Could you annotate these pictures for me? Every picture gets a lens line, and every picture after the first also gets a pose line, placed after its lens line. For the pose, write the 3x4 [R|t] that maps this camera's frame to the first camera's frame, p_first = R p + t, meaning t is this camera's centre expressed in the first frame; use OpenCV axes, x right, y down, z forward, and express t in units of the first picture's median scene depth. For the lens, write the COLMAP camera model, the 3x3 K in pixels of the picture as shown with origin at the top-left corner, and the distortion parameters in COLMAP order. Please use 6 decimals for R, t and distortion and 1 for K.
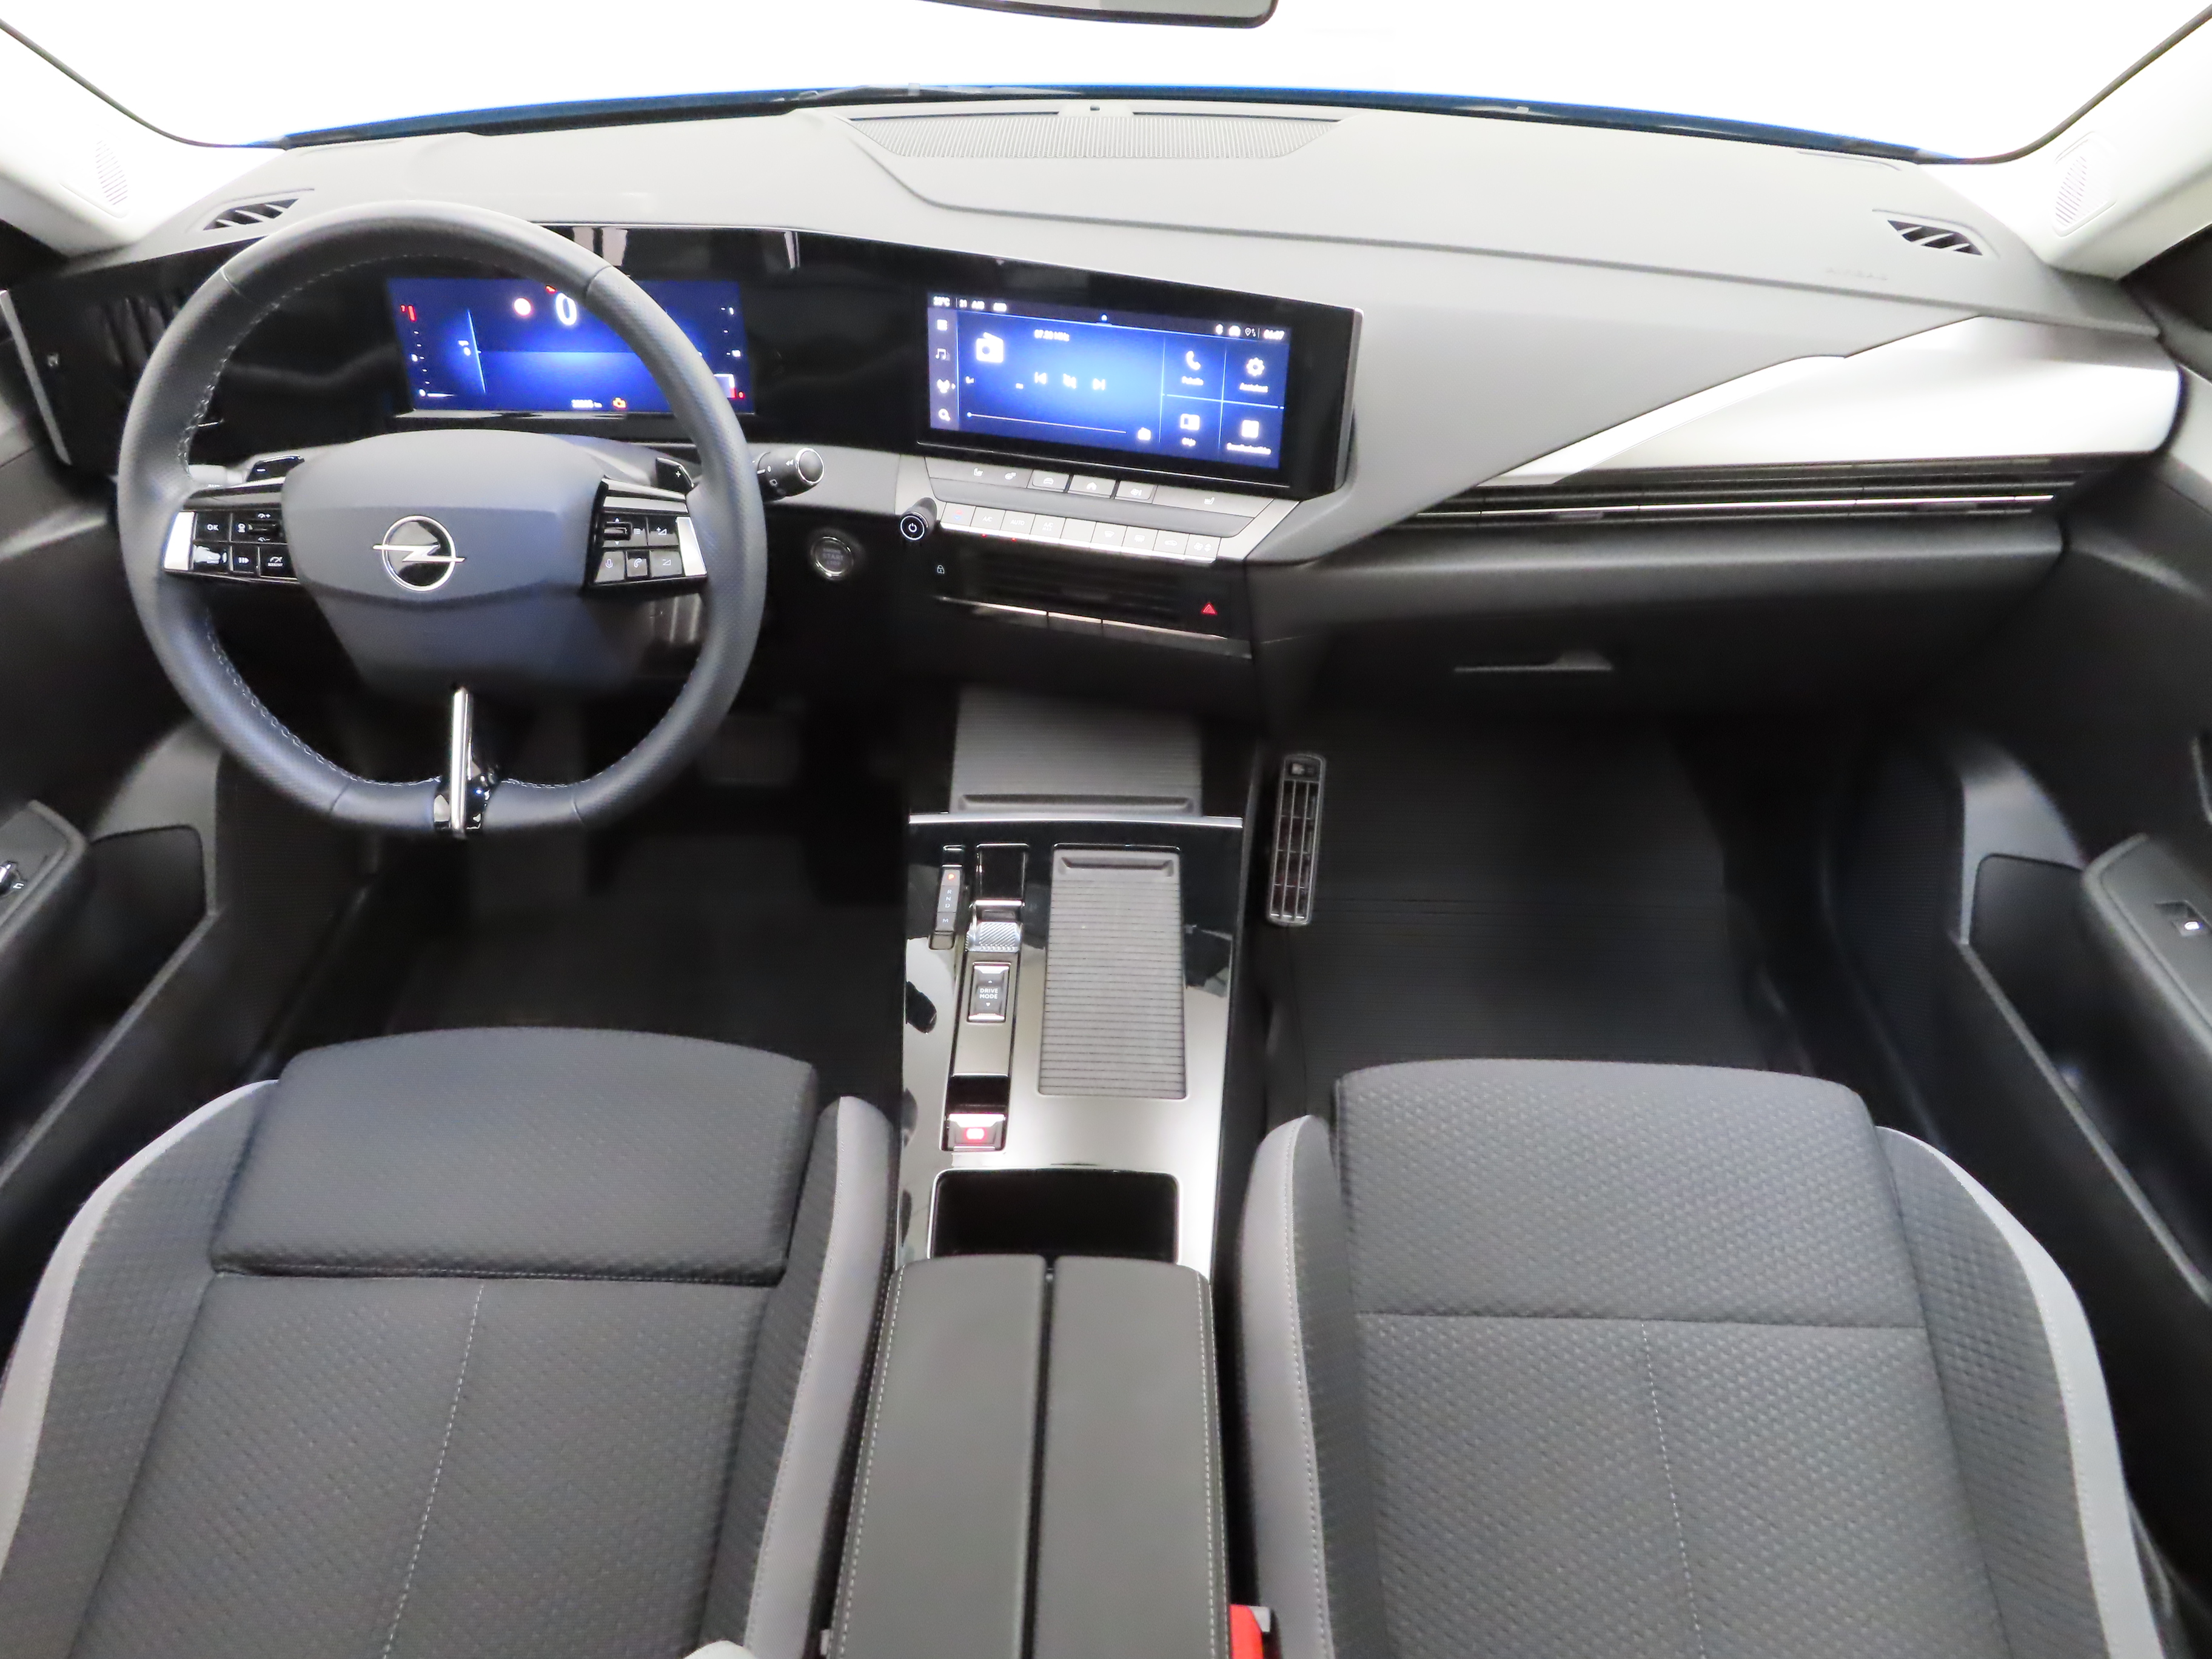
lens RADIAL K [[1653.9, 0, 1106.0], [0, 1653.9, 829.5], [0, 0, 1]] dist [0.003076, 0.003626]
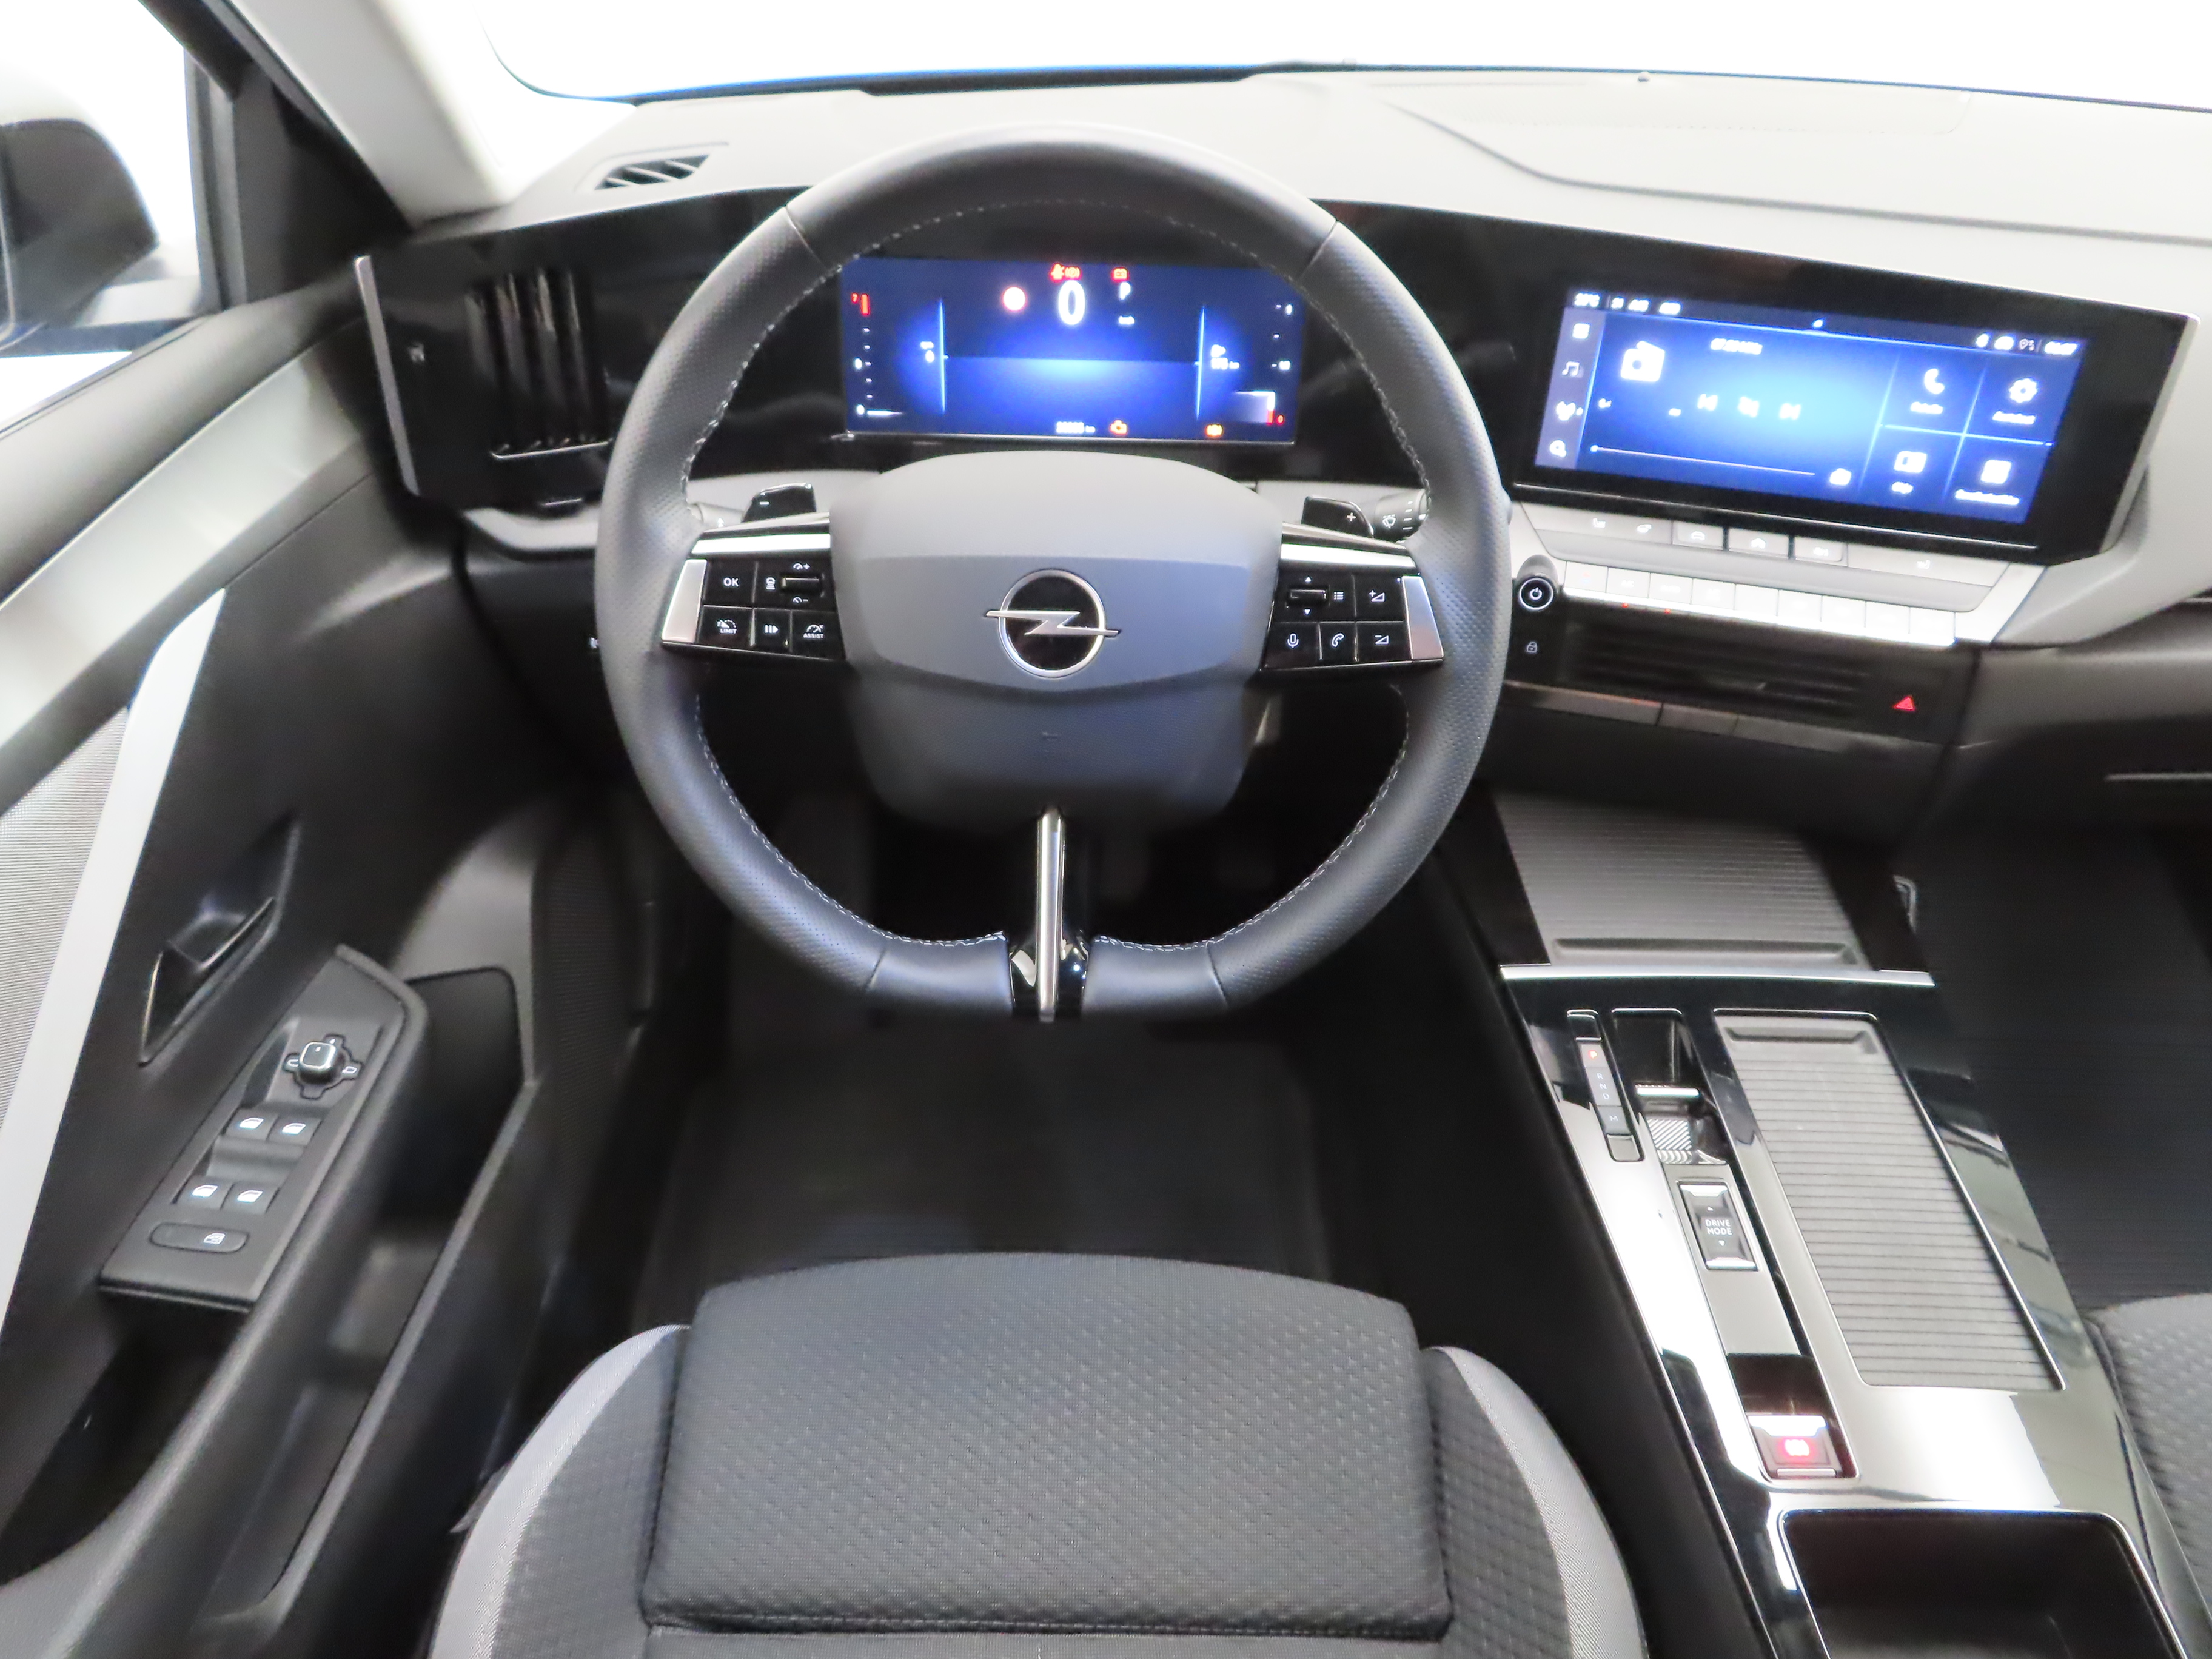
lens RADIAL K [[1627.5, 0, 1106.0], [0, 1627.5, 829.5], [0, 0, 1]] dist [-0.001270, 0.002511]
pose [[0.999053, 0.006870, 0.042967, -0.353249], [-0.005369, 0.999374, -0.034967, -0.047545], [-0.043181, 0.034704, 0.998464, 0.268951]]
